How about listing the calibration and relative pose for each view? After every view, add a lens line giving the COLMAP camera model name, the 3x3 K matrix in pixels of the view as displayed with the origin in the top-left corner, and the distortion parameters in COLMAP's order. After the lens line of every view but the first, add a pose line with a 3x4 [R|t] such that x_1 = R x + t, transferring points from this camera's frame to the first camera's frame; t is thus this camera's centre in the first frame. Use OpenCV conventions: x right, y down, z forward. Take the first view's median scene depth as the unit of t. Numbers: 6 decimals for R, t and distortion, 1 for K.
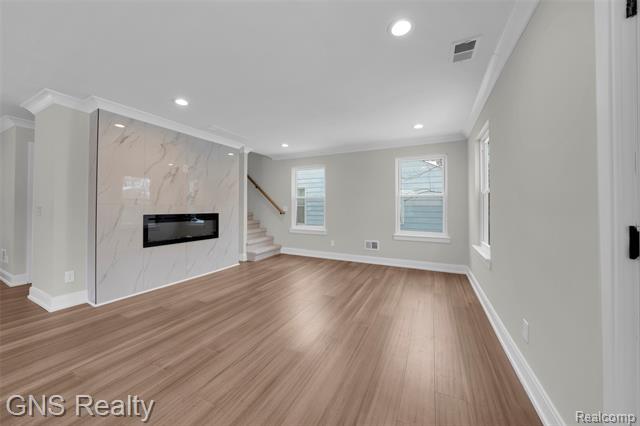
lens RADIAL K [[226.8, 0, 317.7], [0, 226.8, 206.7], [0, 0, 1]] dist [-0.014390, 0.001639]
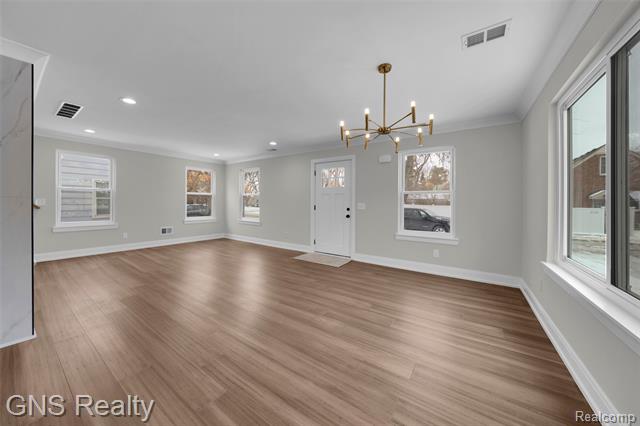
lens RADIAL K [[226.8, 0, 317.1], [0, 226.8, 202.3], [0, 0, 1]] dist [-0.014390, 0.001639]
pose [[0.129394, -0.001886, 0.991592, -1.162795], [-0.012511, 0.999915, 0.003534, -0.005152], [-0.991514, -0.012863, 0.129359, 0.001026]]
